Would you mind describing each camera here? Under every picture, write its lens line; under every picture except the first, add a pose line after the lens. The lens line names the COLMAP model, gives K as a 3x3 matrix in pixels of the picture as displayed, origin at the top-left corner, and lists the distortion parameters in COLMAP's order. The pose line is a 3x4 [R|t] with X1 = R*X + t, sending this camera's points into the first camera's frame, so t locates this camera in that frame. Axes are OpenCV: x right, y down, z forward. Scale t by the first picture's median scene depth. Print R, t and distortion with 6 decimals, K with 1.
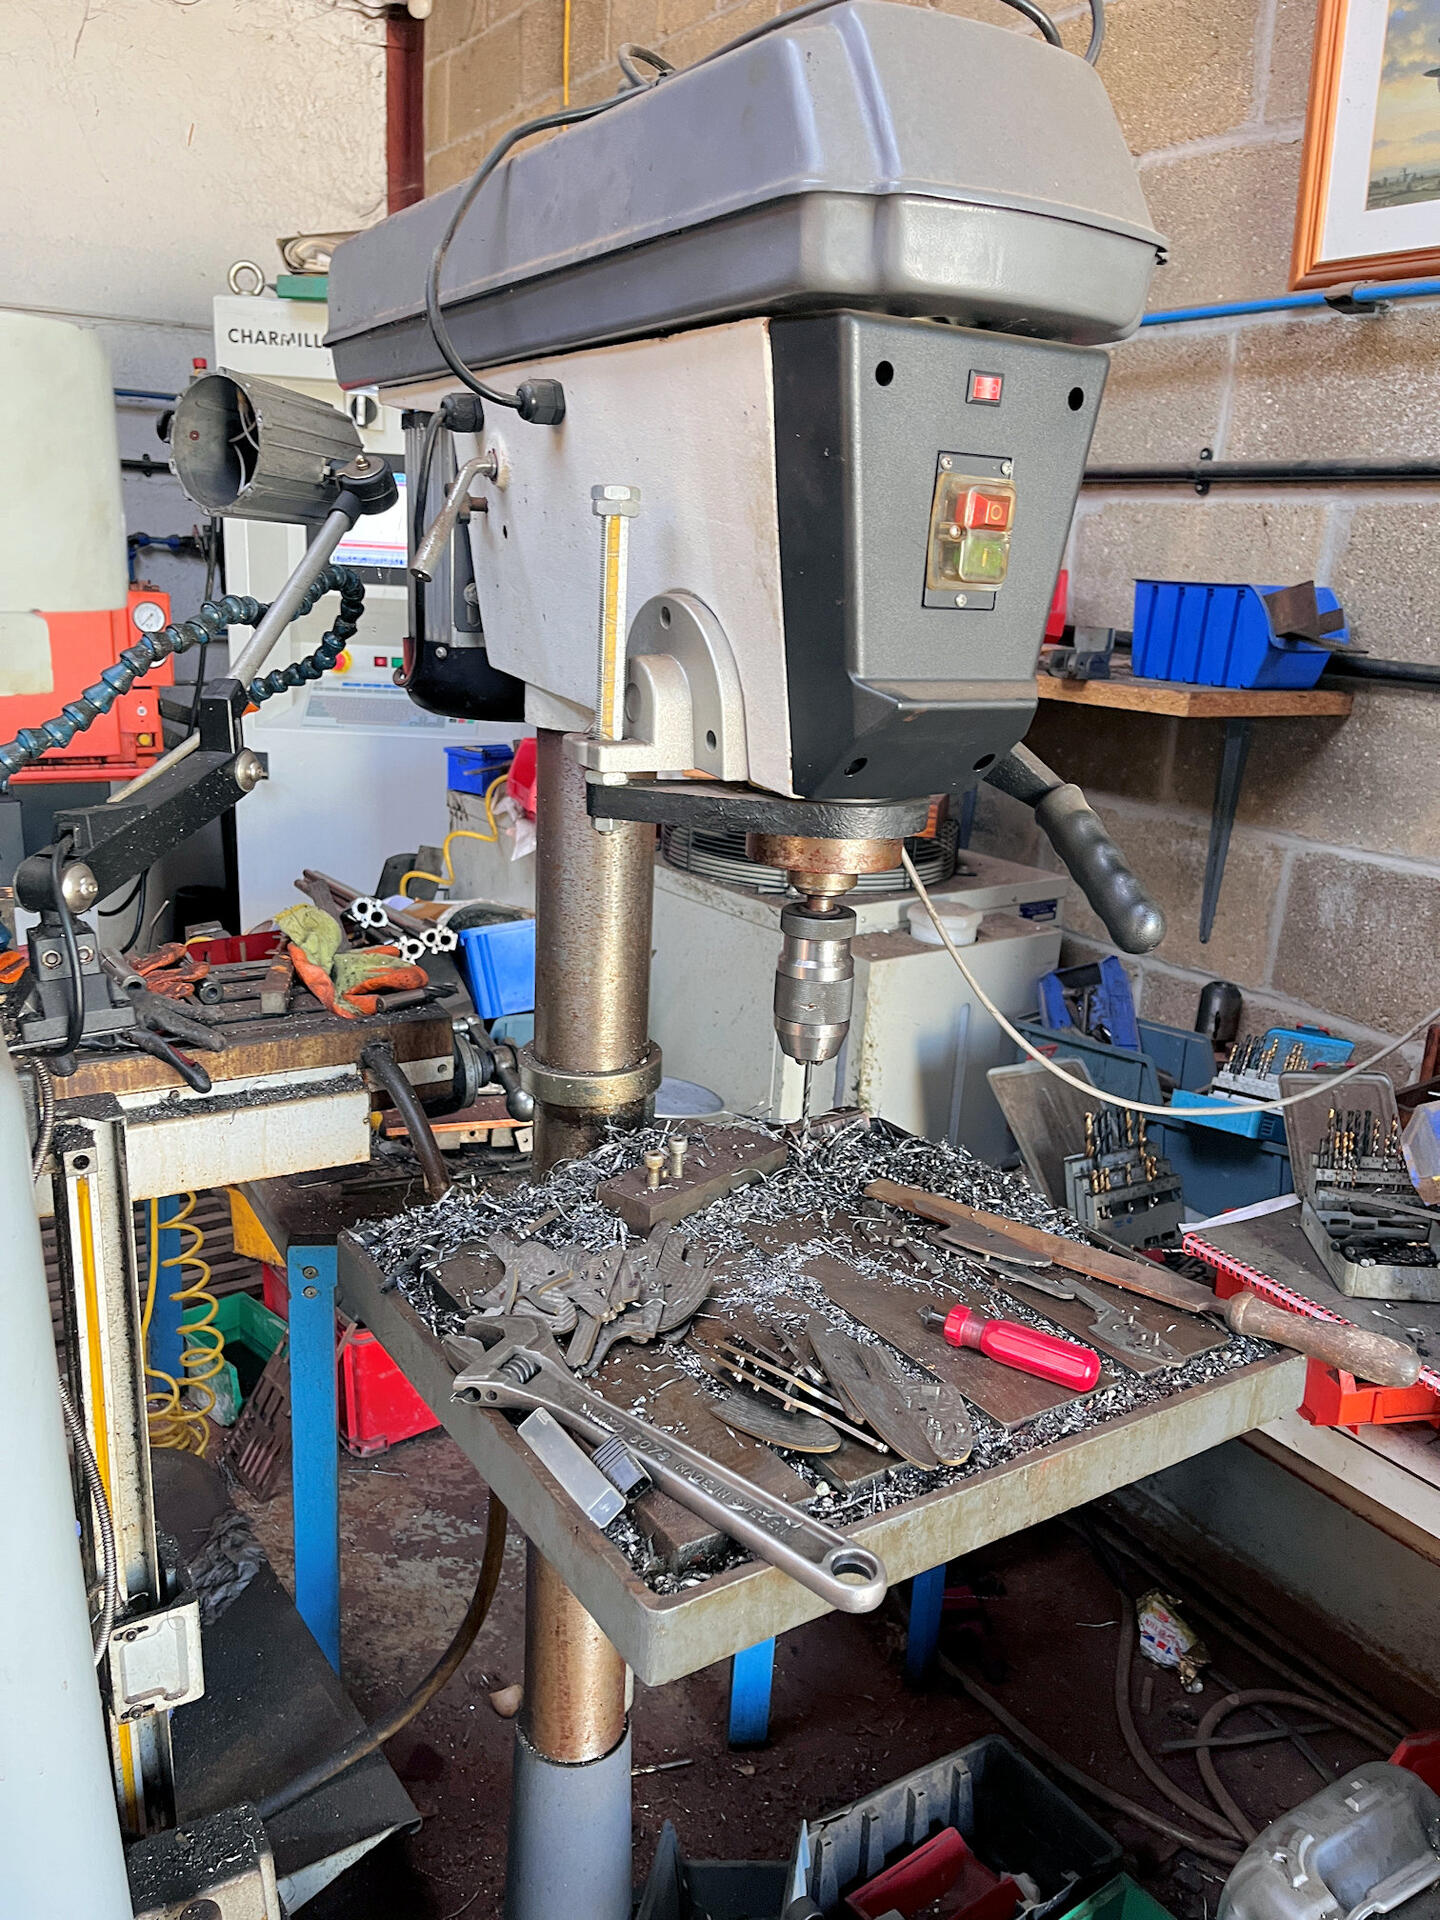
lens RADIAL K [[1453.7, 0, 714.9], [0, 1453.7, 955.8], [0, 0, 1]] dist [0.055331, -0.071826]
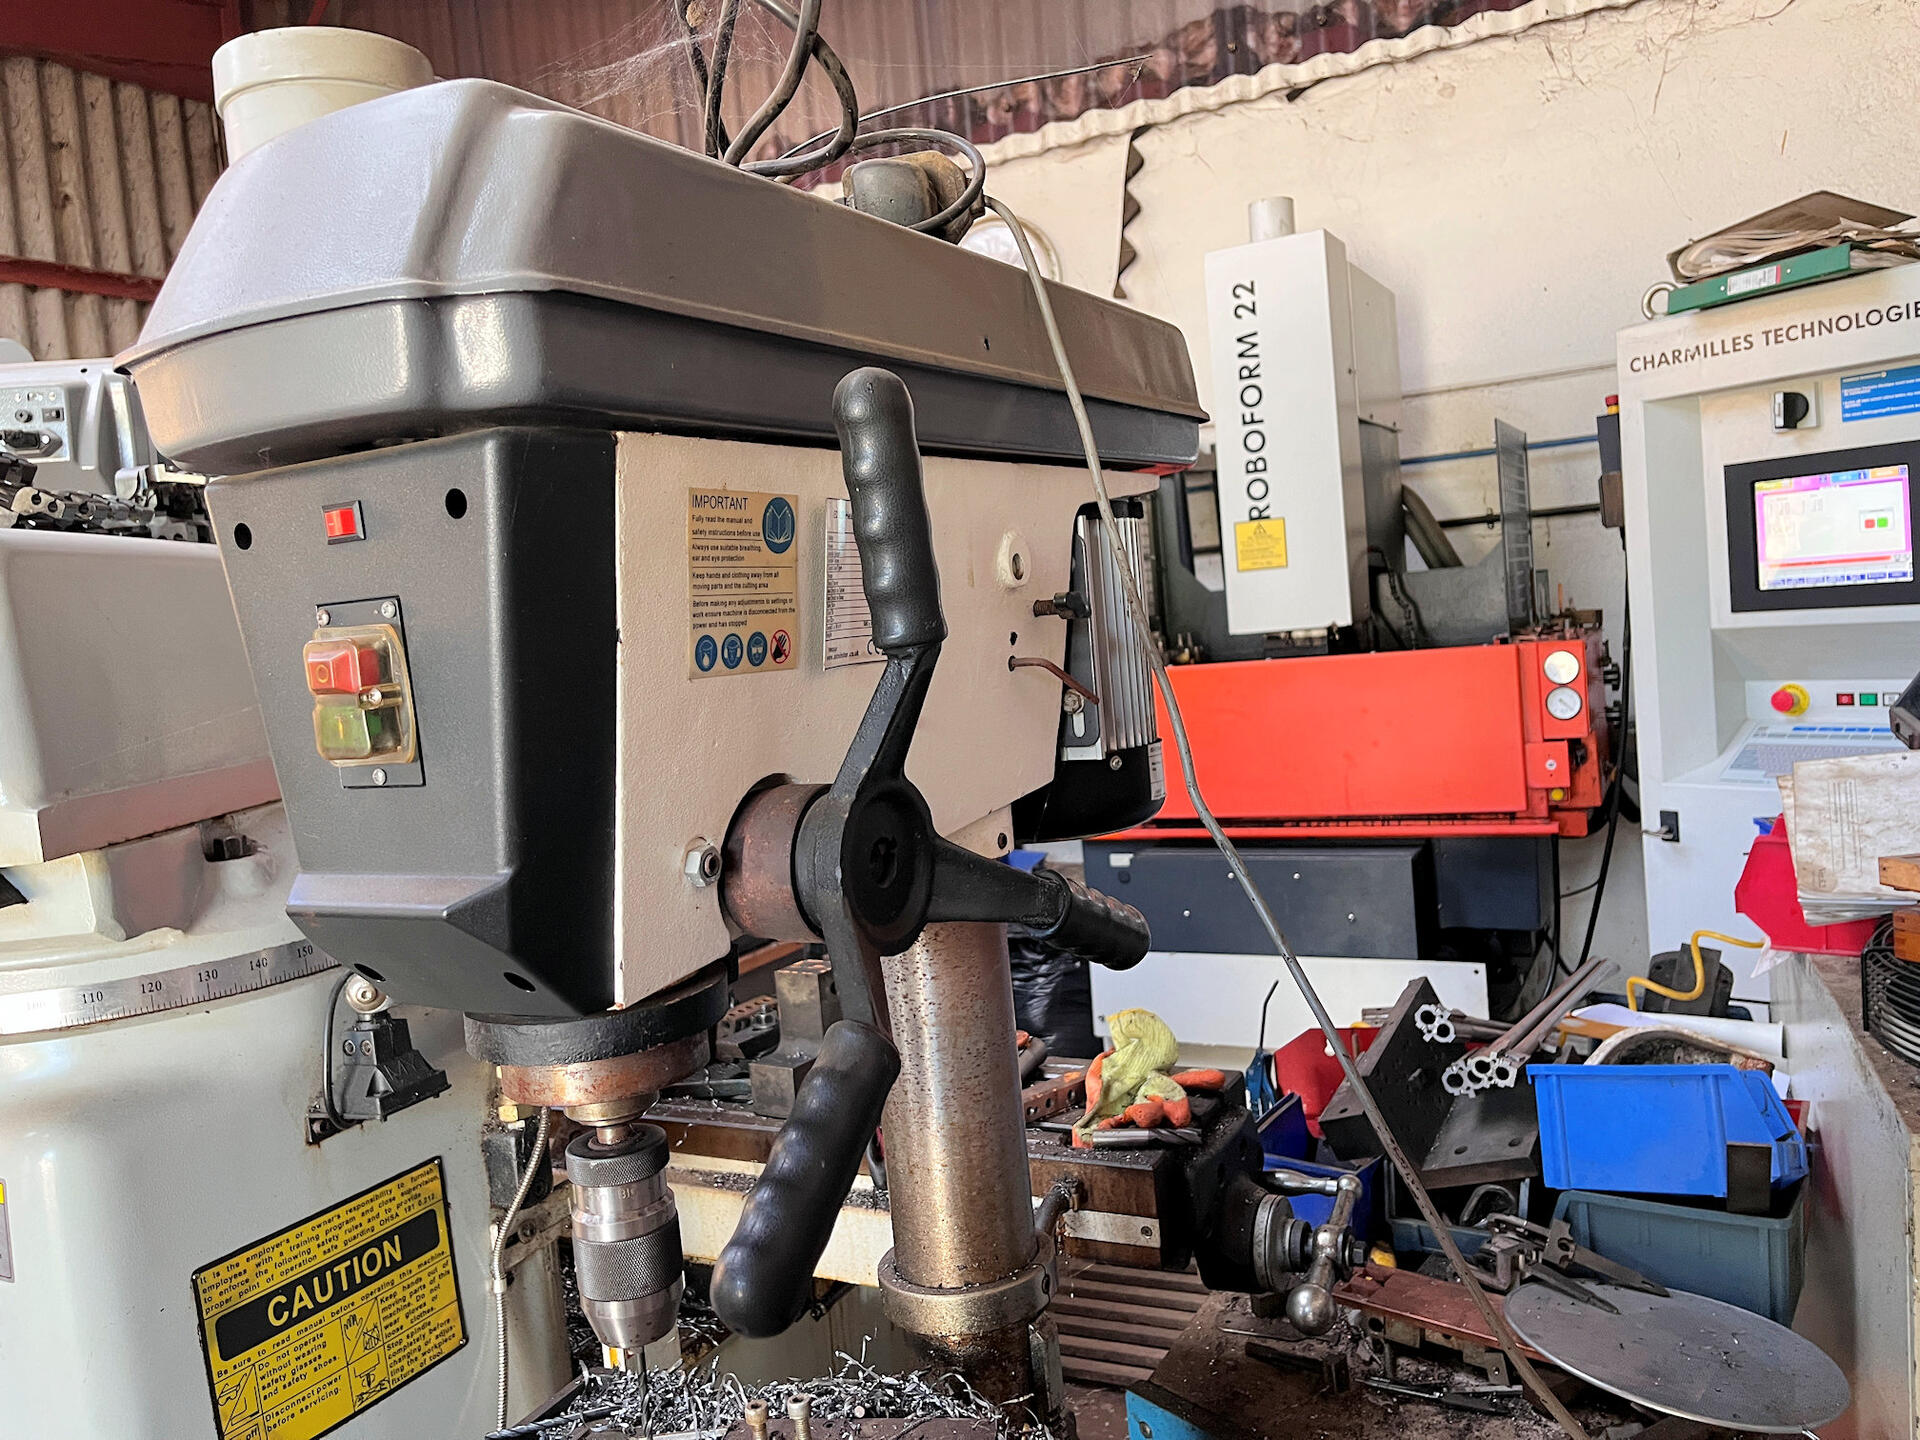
lens RADIAL K [[1453.7, 0, 957.3], [0, 1453.7, 716.8], [0, 0, 1]] dist [0.055331, -0.071826]
pose [[0.505388, -0.030921, -0.862338, 0.244238], [-0.119476, 0.987224, -0.105420, -0.056063], [0.854581, 0.156306, 0.495238, 0.213257]]
